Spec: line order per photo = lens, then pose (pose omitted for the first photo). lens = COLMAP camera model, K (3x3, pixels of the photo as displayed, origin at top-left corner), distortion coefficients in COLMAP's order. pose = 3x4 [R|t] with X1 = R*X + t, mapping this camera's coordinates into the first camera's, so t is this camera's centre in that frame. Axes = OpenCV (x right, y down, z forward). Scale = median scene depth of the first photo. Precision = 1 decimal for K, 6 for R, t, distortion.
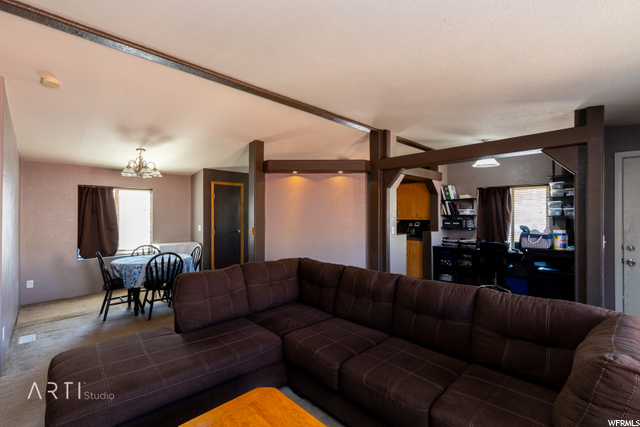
lens RADIAL K [[288.1, 0, 319.1], [0, 288.1, 211.1], [0, 0, 1]] dist [0.002254, 0.000192]
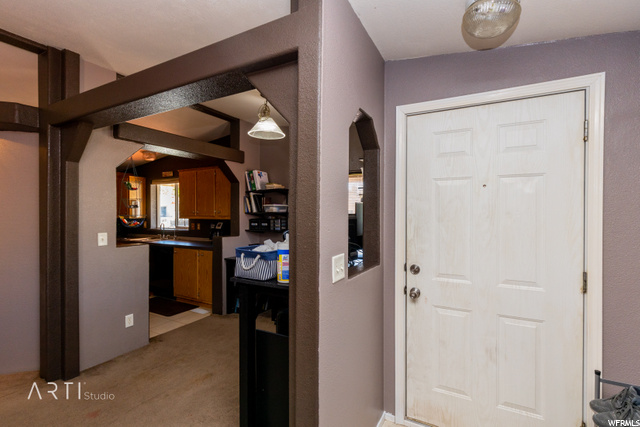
lens RADIAL K [[288.1, 0, 323.9], [0, 288.1, 213.1], [0, 0, 1]] dist [0.002254, 0.000192]
pose [[0.959644, 0.001727, 0.281214, 0.466429], [-0.005765, 0.999892, 0.013535, 0.004734], [-0.281160, -0.014610, 0.959550, 0.311919]]
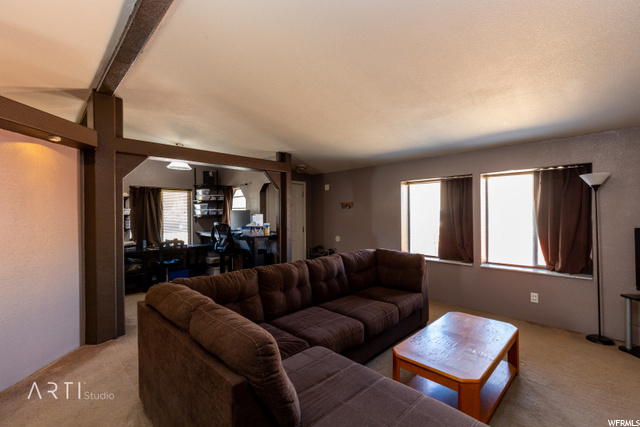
lens RADIAL K [[288.1, 0, 324.6], [0, 288.1, 214.1], [0, 0, 1]] dist [0.002254, 0.000192]
pose [[-0.022255, -0.001247, 0.999752, -0.458310], [-0.004320, 0.999990, 0.001151, 0.007685], [-0.999743, -0.004293, -0.022260, 0.438471]]
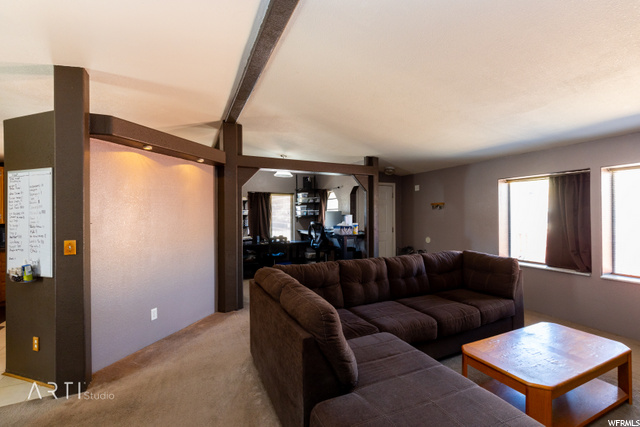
lens RADIAL K [[288.1, 0, 323.6], [0, 288.1, 214.4], [0, 0, 1]] dist [0.002254, 0.000192]
pose [[0.317055, 0.000926, 0.948407, -0.515295], [-0.006091, 0.999981, 0.001060, 0.008007], [-0.948388, -0.006113, 0.317055, 0.389681]]
